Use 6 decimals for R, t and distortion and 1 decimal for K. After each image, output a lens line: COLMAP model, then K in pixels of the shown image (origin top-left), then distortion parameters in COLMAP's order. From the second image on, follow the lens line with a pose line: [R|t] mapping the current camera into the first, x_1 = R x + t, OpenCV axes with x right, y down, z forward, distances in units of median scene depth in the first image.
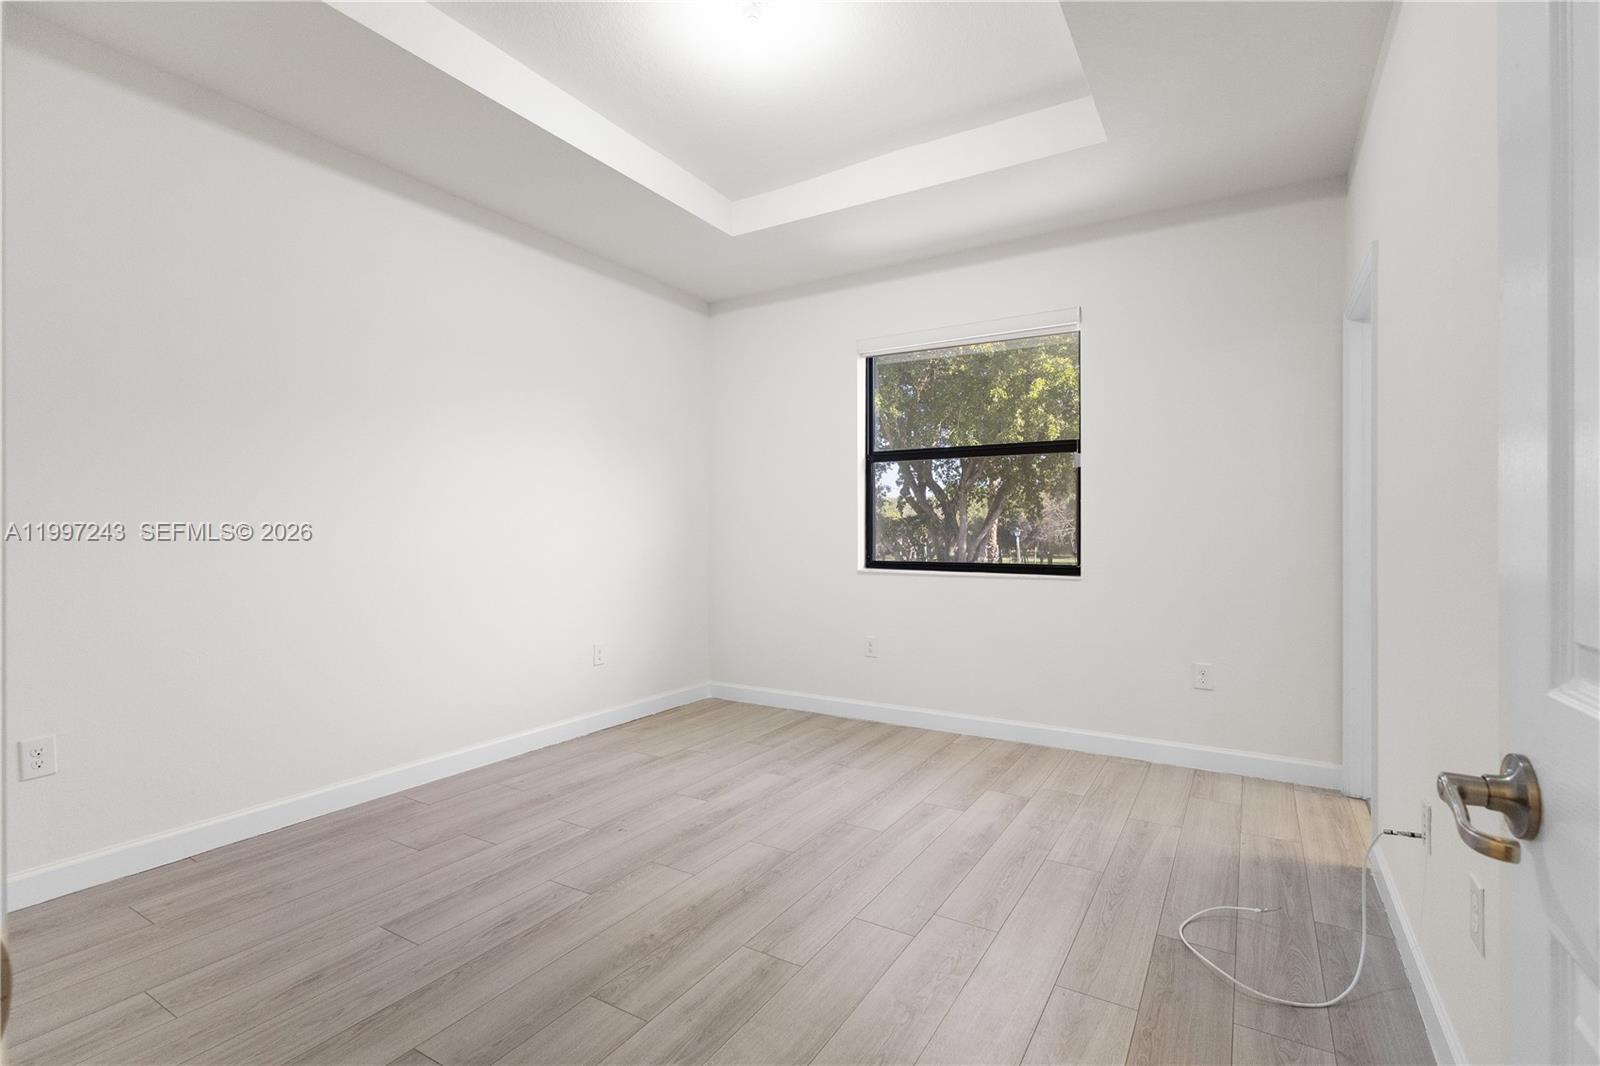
lens RADIAL K [[751.5, 0, 807.9], [0, 751.5, 528.2], [0, 0, 1]] dist [0.001224, -0.000149]
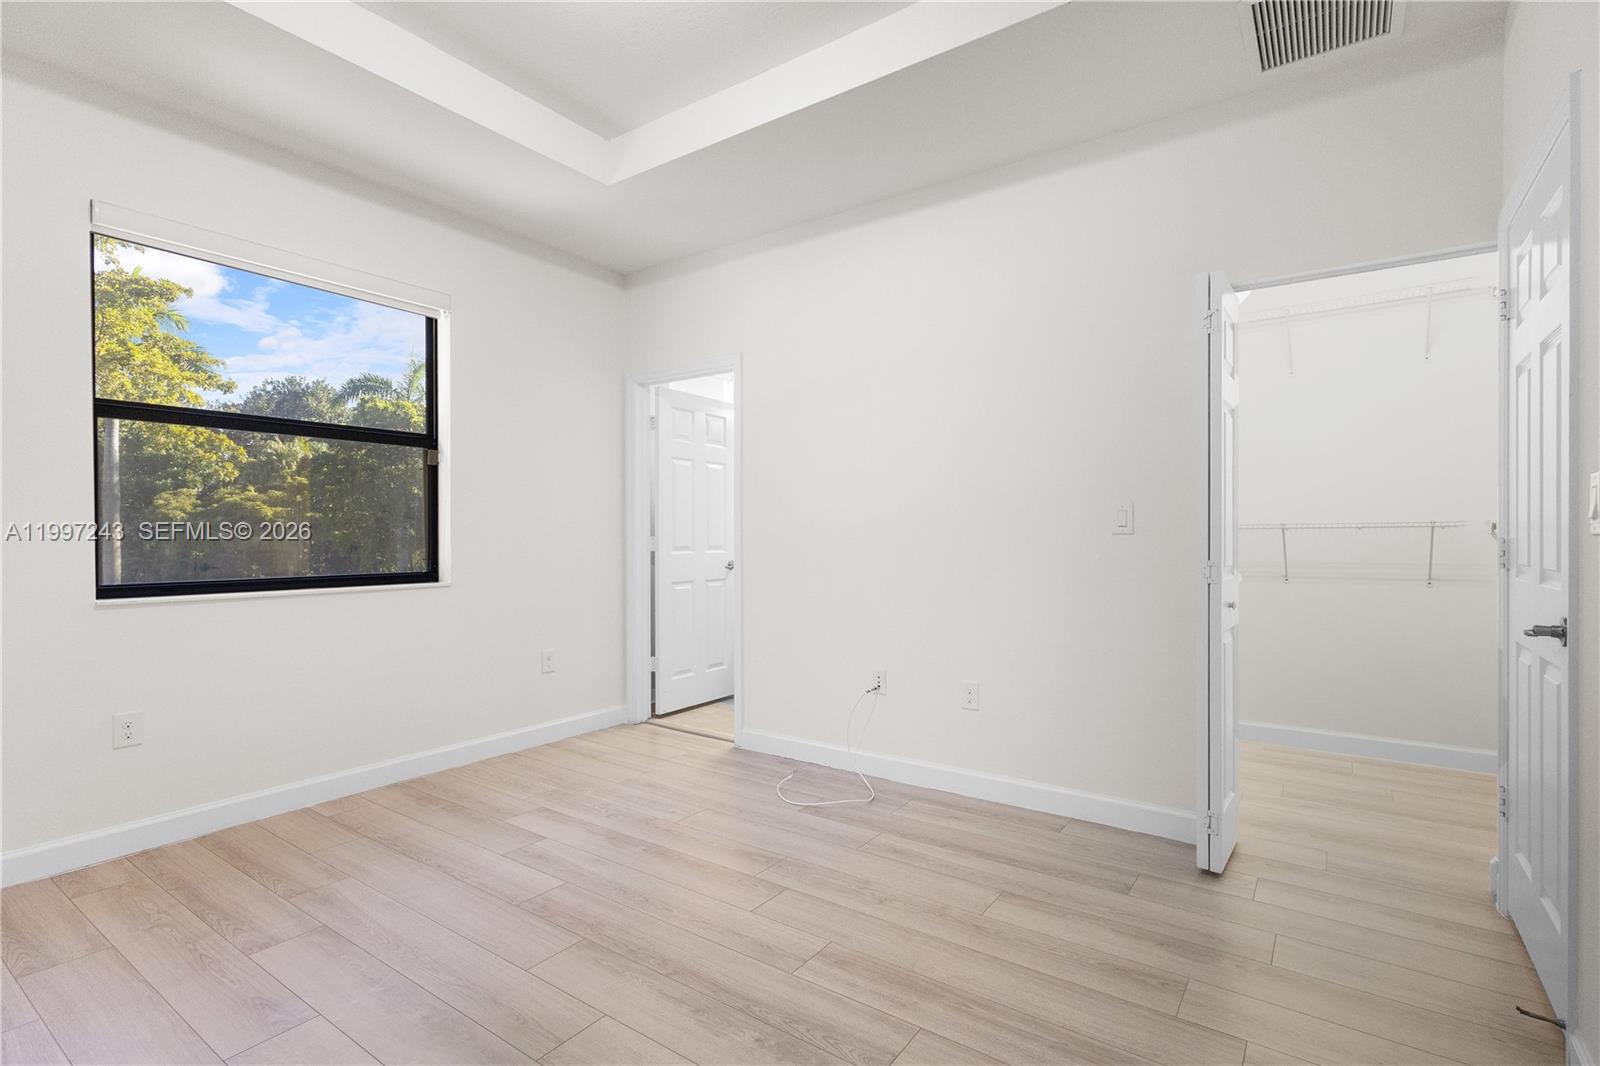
lens RADIAL K [[751.5, 0, 807.9], [0, 751.5, 528.2], [0, 0, 1]] dist [0.001224, -0.000149]
pose [[0.077950, 0.005224, 0.996944, -0.630555], [-0.000416, 0.999986, -0.005207, -0.000160], [-0.996957, -0.000009, 0.077951, 0.553943]]
